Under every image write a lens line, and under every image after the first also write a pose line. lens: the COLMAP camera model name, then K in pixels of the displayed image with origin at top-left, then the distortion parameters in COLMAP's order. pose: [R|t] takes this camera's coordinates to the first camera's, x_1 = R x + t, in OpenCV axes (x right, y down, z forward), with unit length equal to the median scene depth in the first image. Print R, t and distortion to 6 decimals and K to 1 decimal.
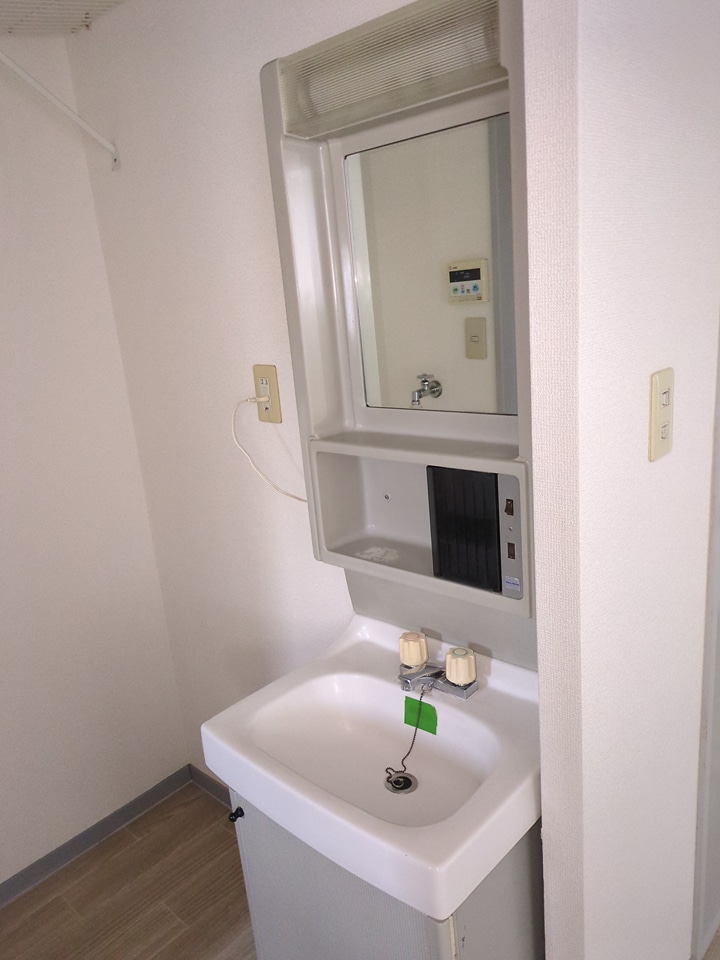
lens RADIAL K [[718.1, 0, 359.0], [0, 718.1, 480.3], [0, 0, 1]] dist [0.009289, 0.007869]
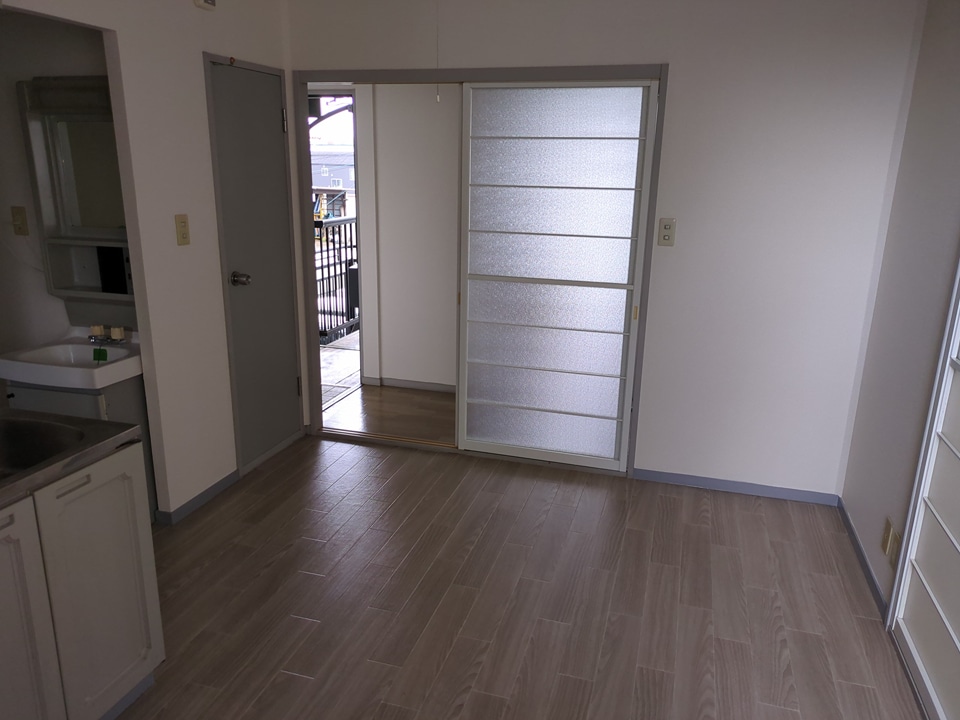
lens RADIAL K [[718.1, 0, 481.2], [0, 718.1, 361.4], [0, 0, 1]] dist [0.009289, 0.007869]
pose [[0.893546, -0.018142, 0.448605, 0.142870], [0.022755, 0.999729, -0.004893, 0.389488], [-0.448395, 0.014580, 0.893717, -1.732274]]
